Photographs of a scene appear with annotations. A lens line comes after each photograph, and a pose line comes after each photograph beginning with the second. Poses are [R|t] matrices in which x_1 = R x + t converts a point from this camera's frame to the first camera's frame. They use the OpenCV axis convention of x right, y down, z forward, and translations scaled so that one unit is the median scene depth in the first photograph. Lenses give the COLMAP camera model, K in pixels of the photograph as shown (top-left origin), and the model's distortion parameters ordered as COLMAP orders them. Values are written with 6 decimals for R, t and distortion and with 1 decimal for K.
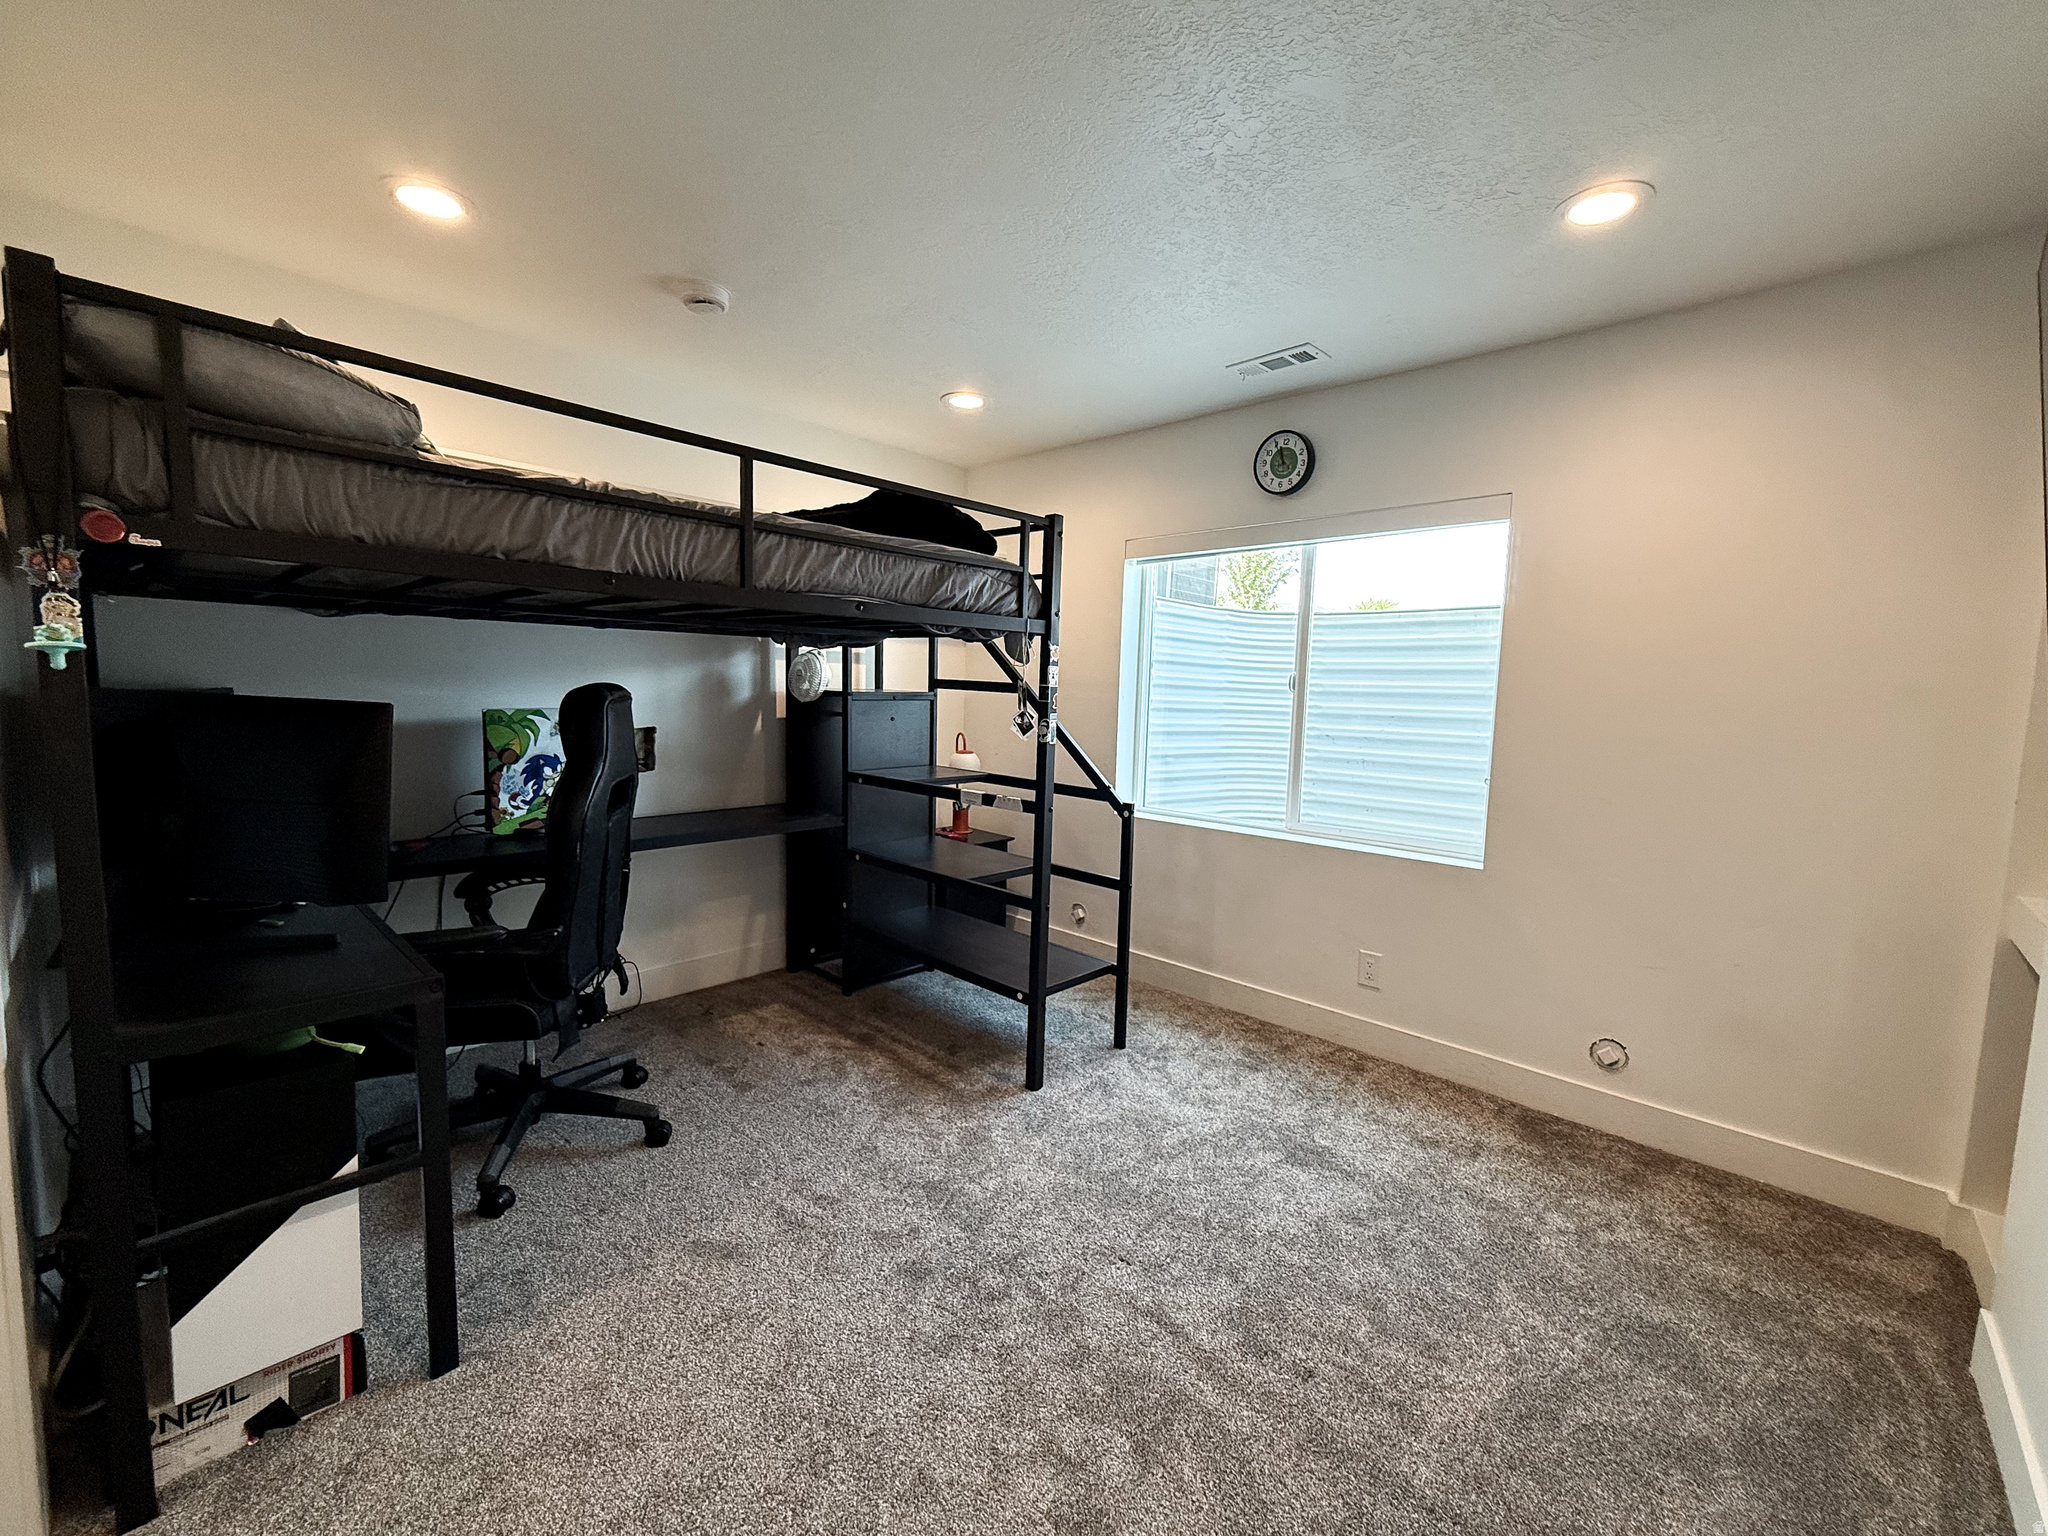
lens RADIAL K [[828.7, 0, 1015.5], [0, 828.7, 767.2], [0, 0, 1]] dist [-0.000782, 0.000139]
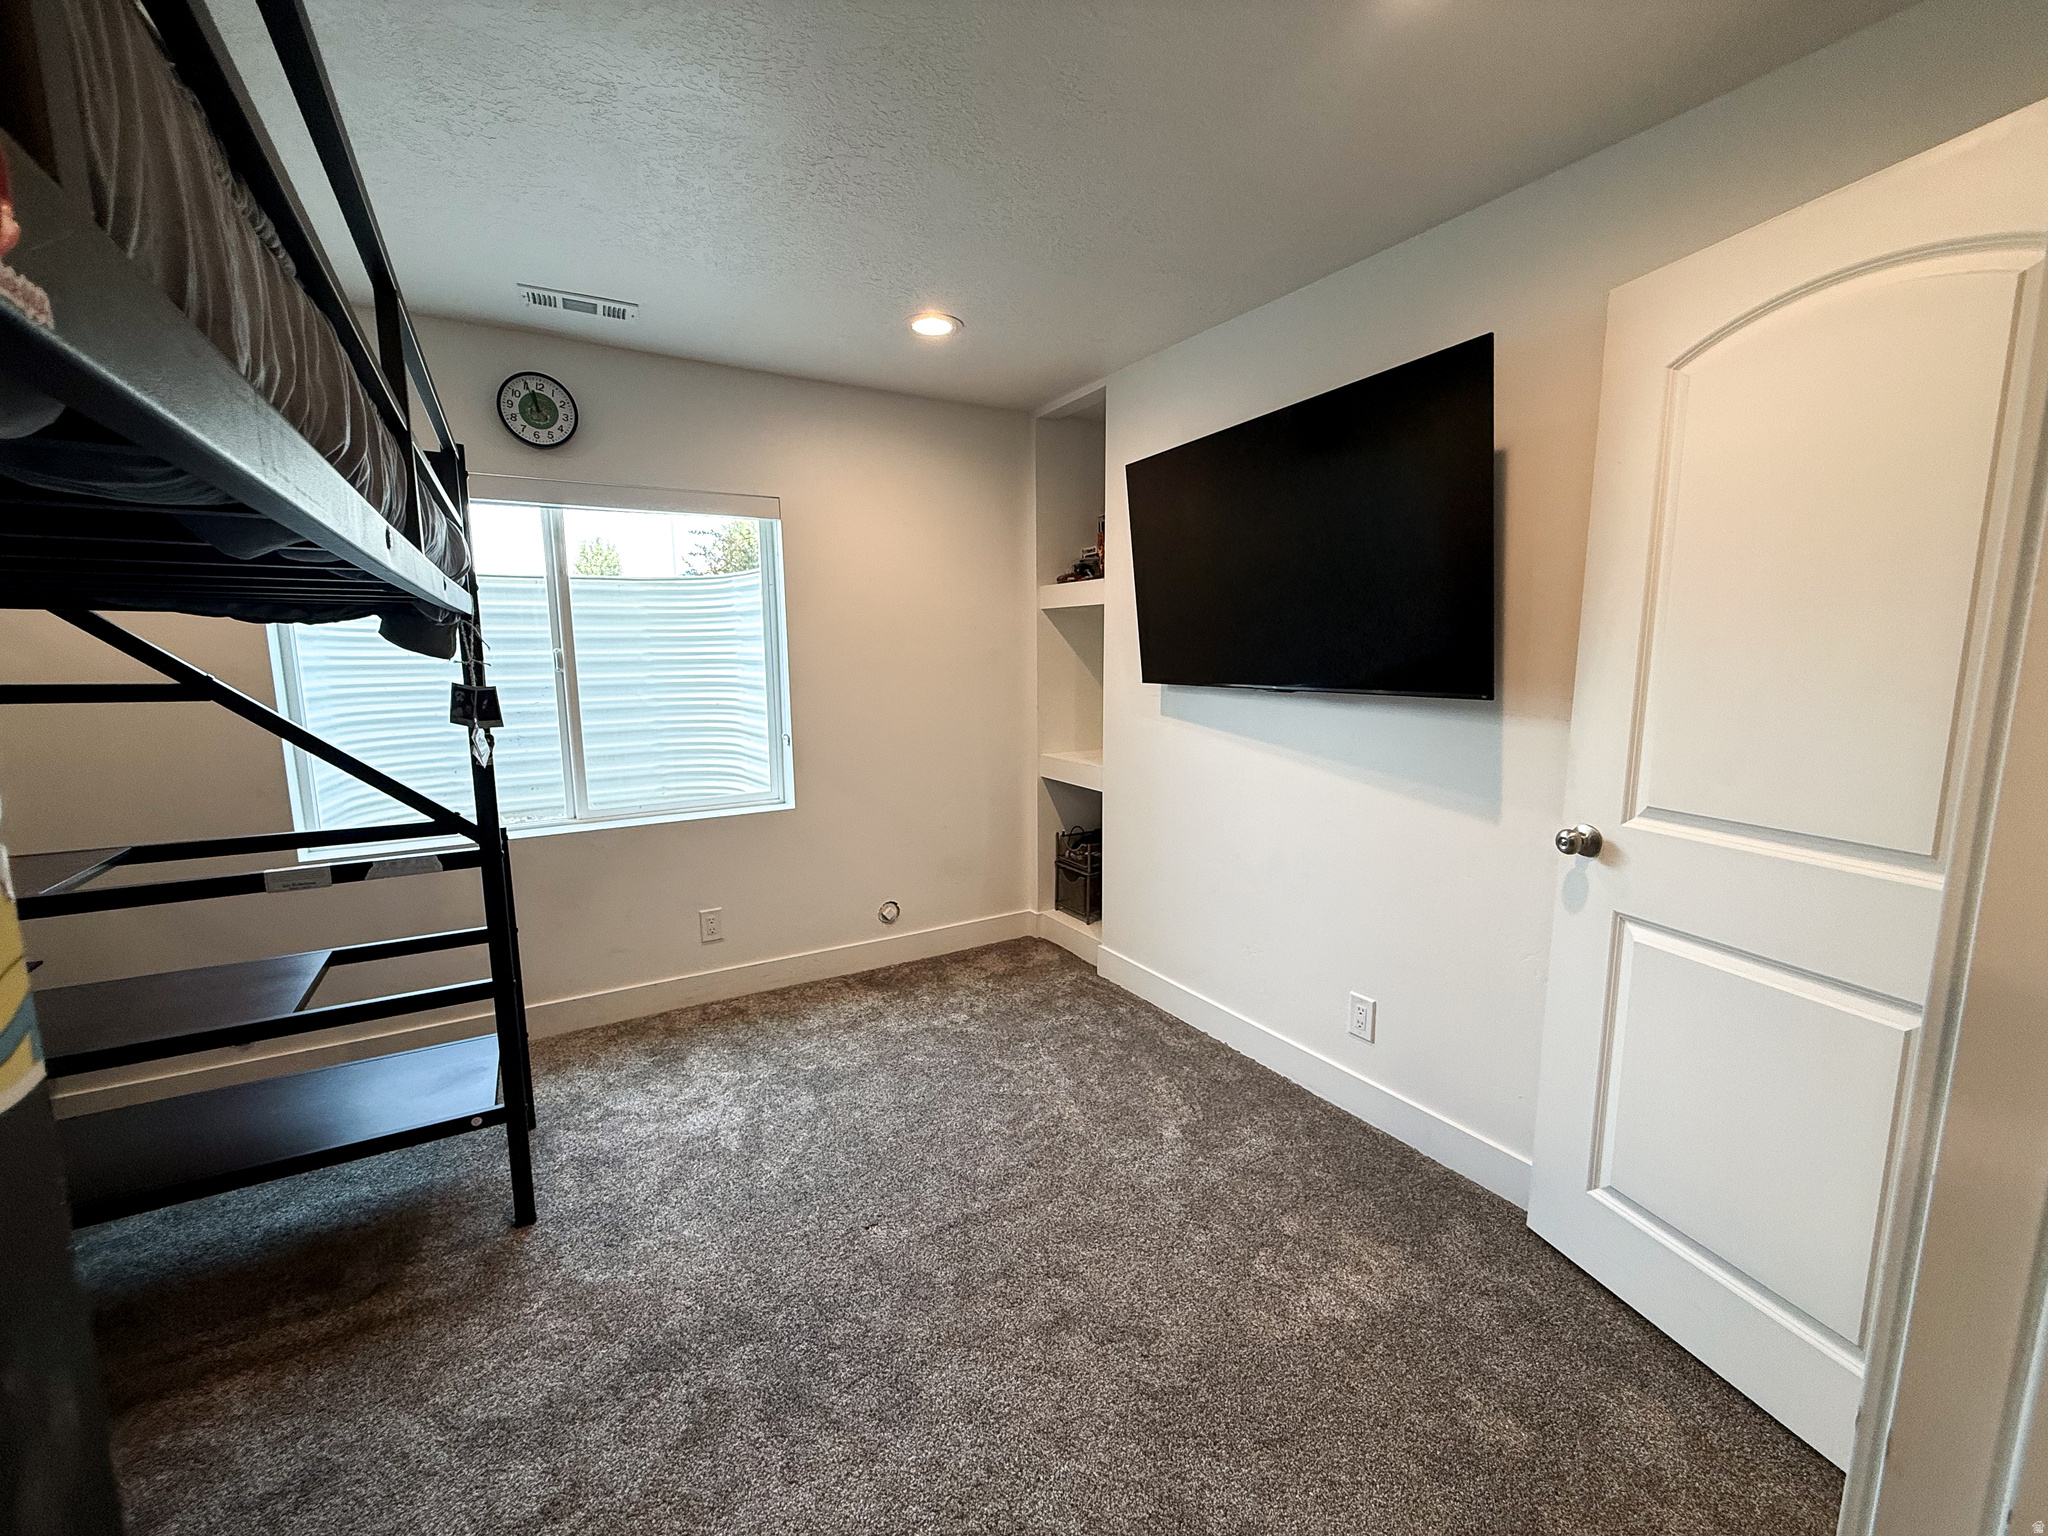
lens RADIAL K [[828.7, 0, 1015.5], [0, 828.7, 767.2], [0, 0, 1]] dist [-0.000782, 0.000139]
pose [[0.278192, -0.172505, 0.944908, -0.490648], [0.109976, 0.982992, 0.147079, -0.079941], [-0.954209, 0.063001, 0.292432, 0.326463]]
